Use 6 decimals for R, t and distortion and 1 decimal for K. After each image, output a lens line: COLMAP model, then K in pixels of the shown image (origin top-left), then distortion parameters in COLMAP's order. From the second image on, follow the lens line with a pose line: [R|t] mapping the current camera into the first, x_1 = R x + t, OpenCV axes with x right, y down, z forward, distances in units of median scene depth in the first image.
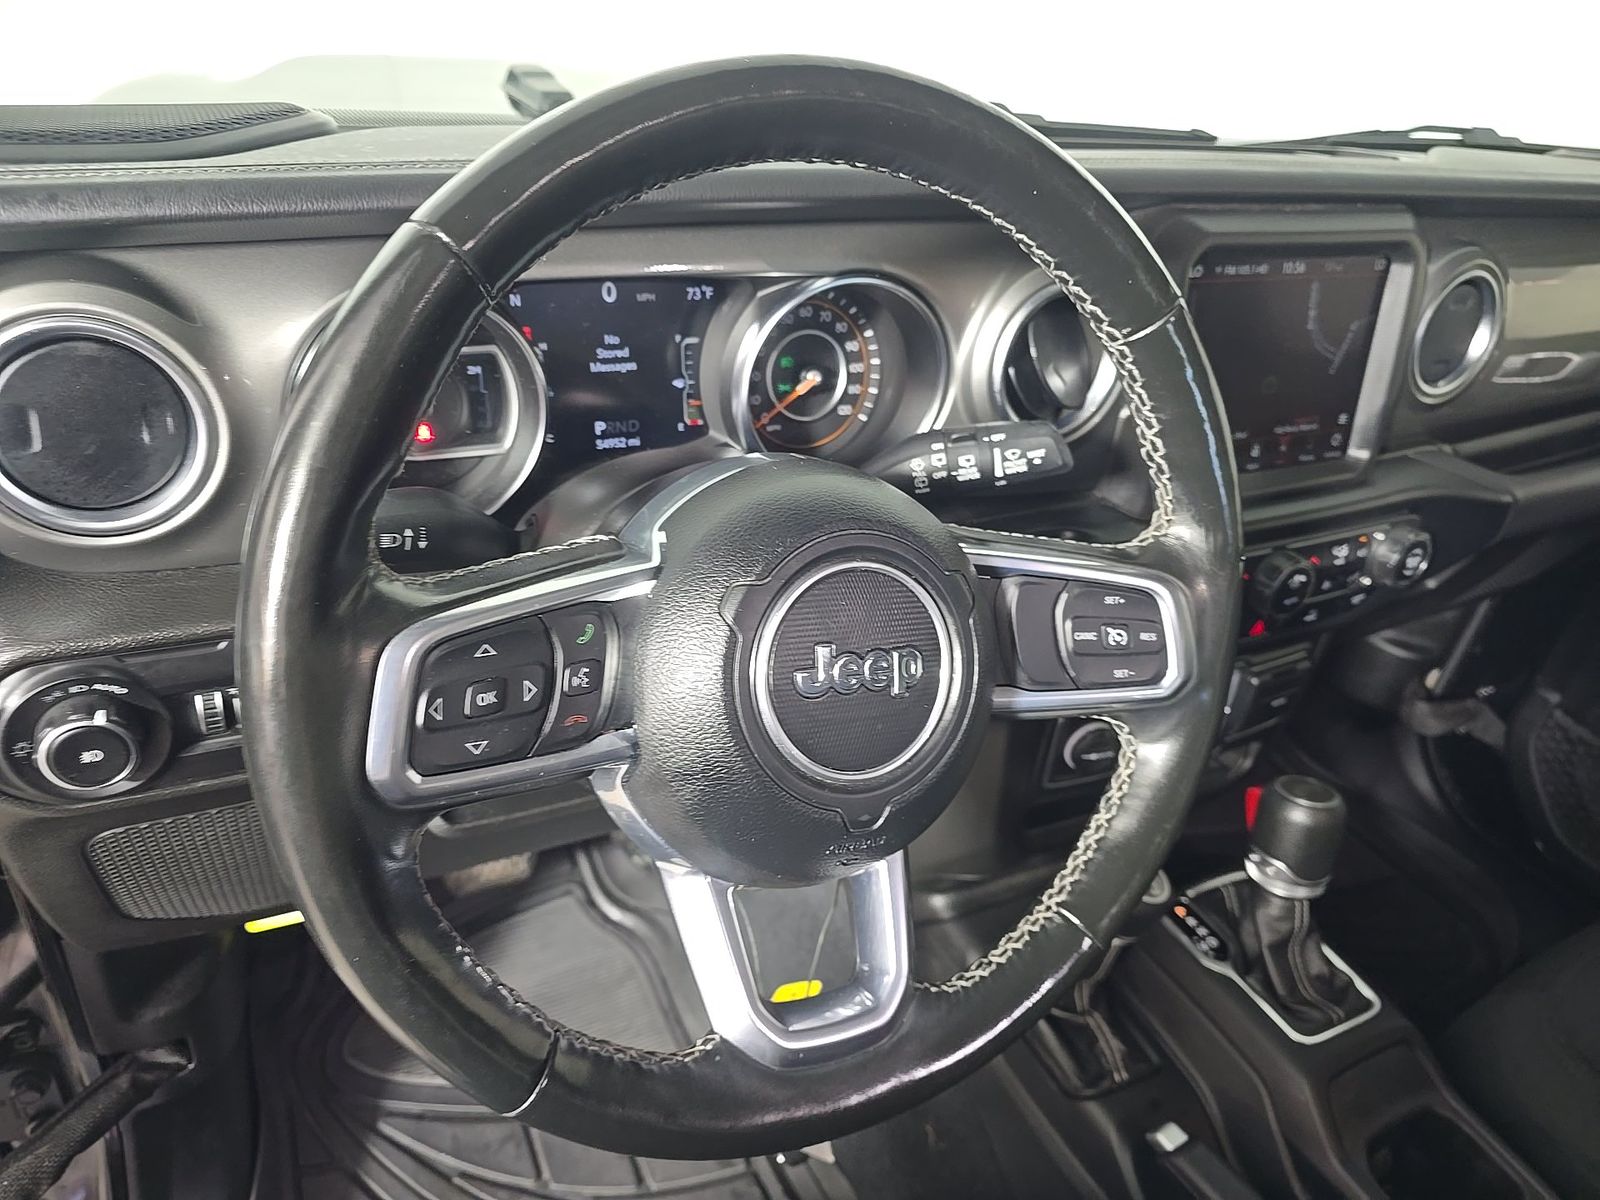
lens RADIAL K [[1074.6, 0, 774.4], [0, 1074.6, 617.2], [0, 0, 1]] dist [0.020476, -0.022246]
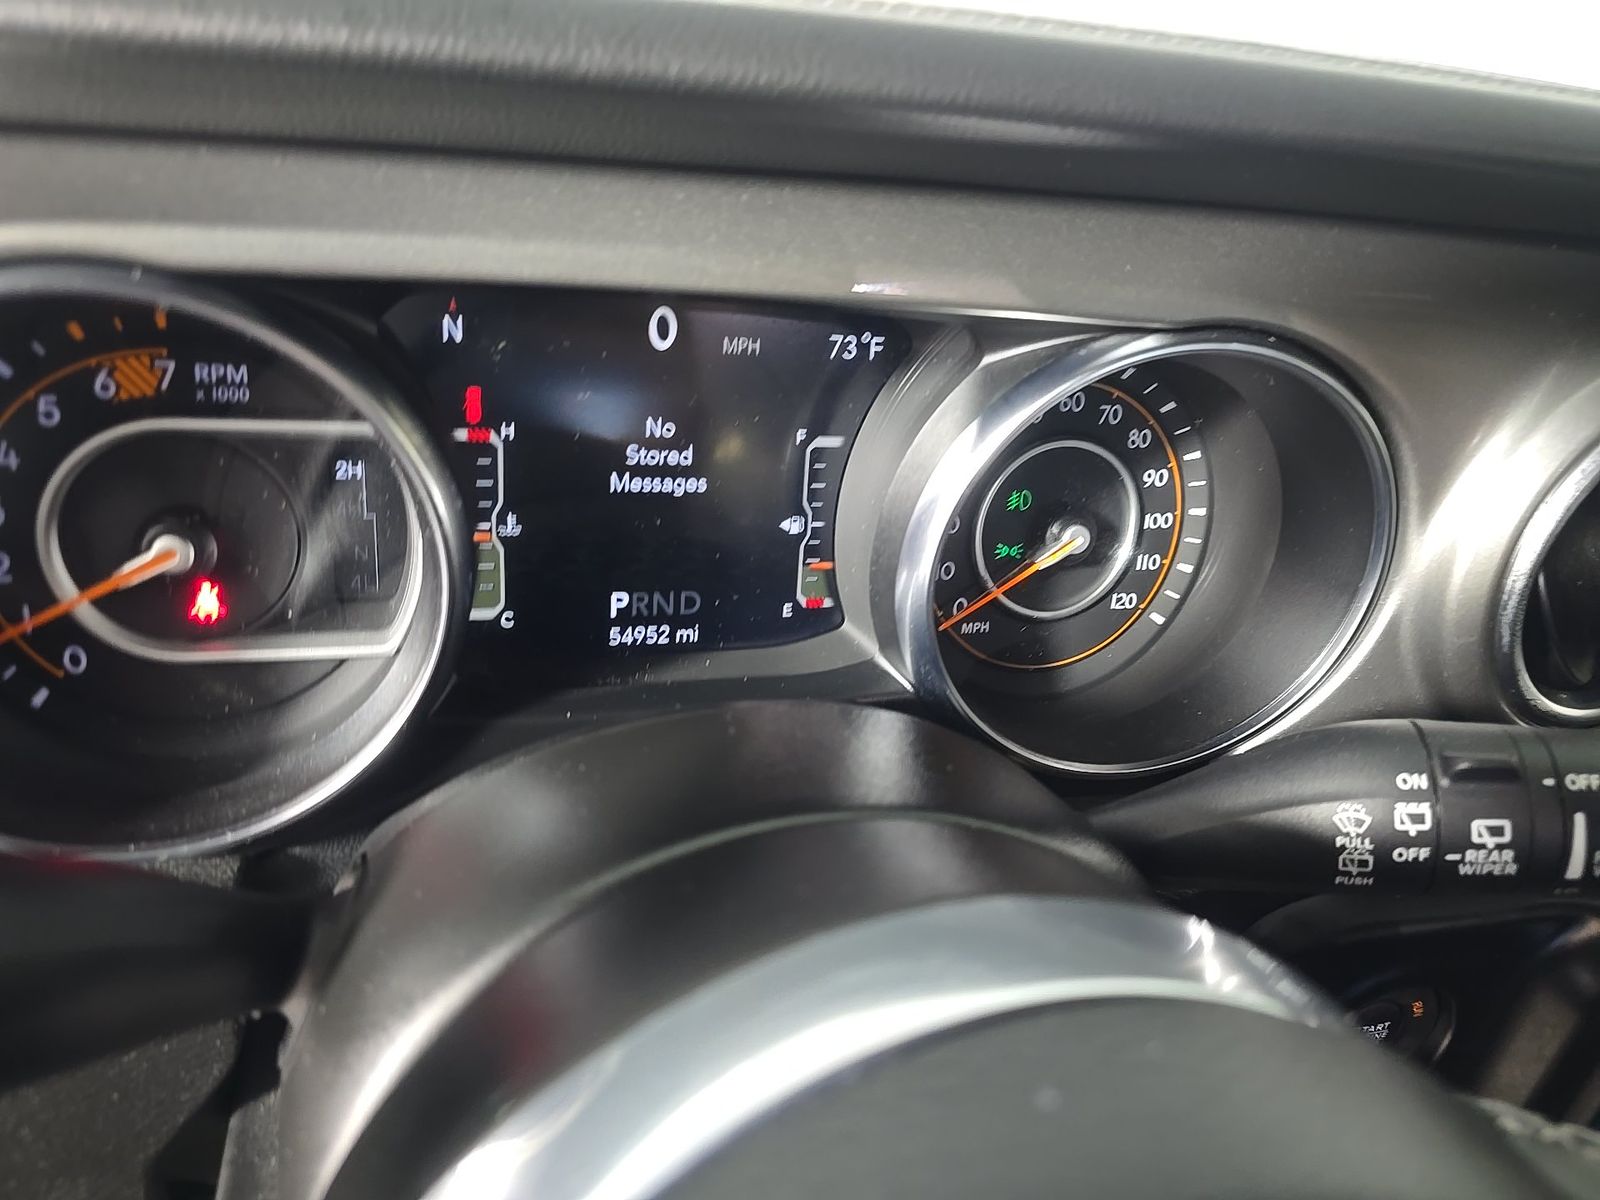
lens RADIAL K [[1074.6, 0, 790.3], [0, 1074.6, 622.2], [0, 0, 1]] dist [0.020476, -0.022246]
pose [[0.986873, 0.110961, -0.117345, -0.028162], [-0.115687, 0.992695, -0.034241, -0.159177], [0.112688, 0.047367, 0.992501, 0.526117]]
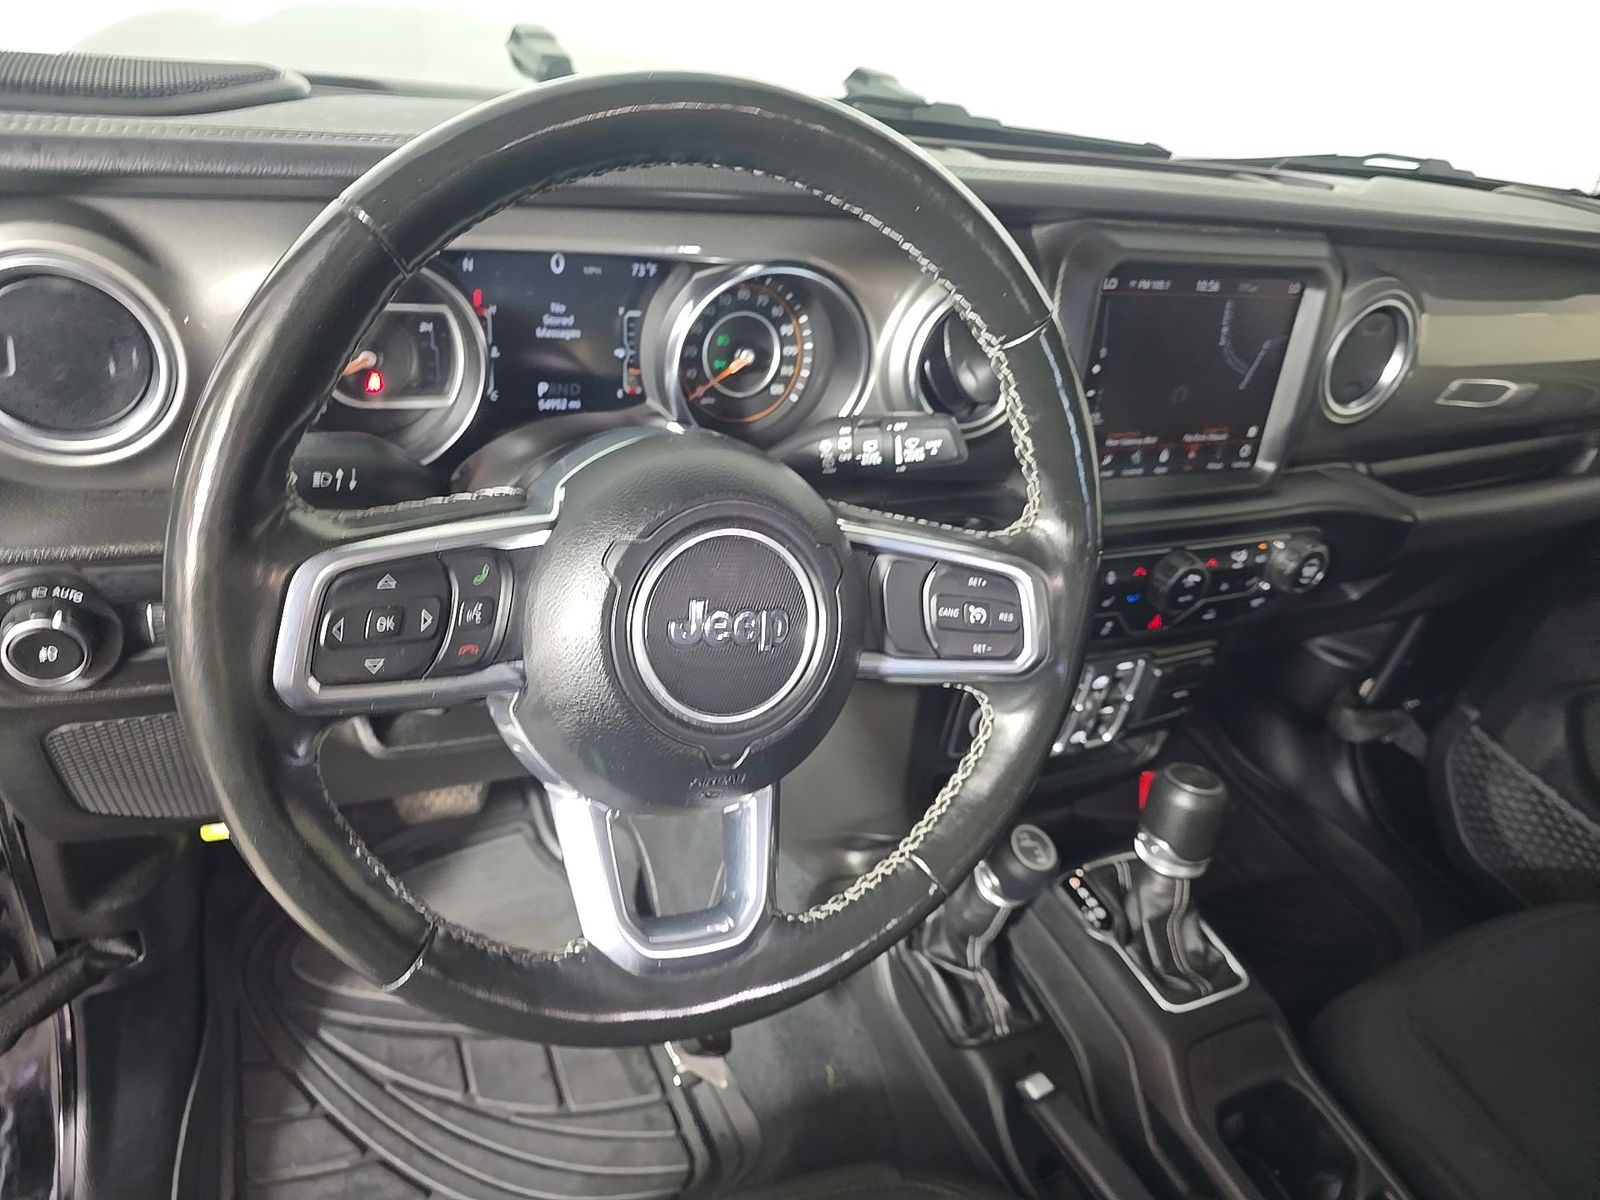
lens RADIAL K [[1074.6, 0, 768.9], [0, 1074.6, 618.6], [0, 0, 1]] dist [0.020476, -0.022246]
pose [[0.997230, 0.074364, -0.001463, 0.081705], [-0.074285, 0.996775, 0.030348, 0.003079], [0.003715, -0.030155, 0.999538, -0.081679]]
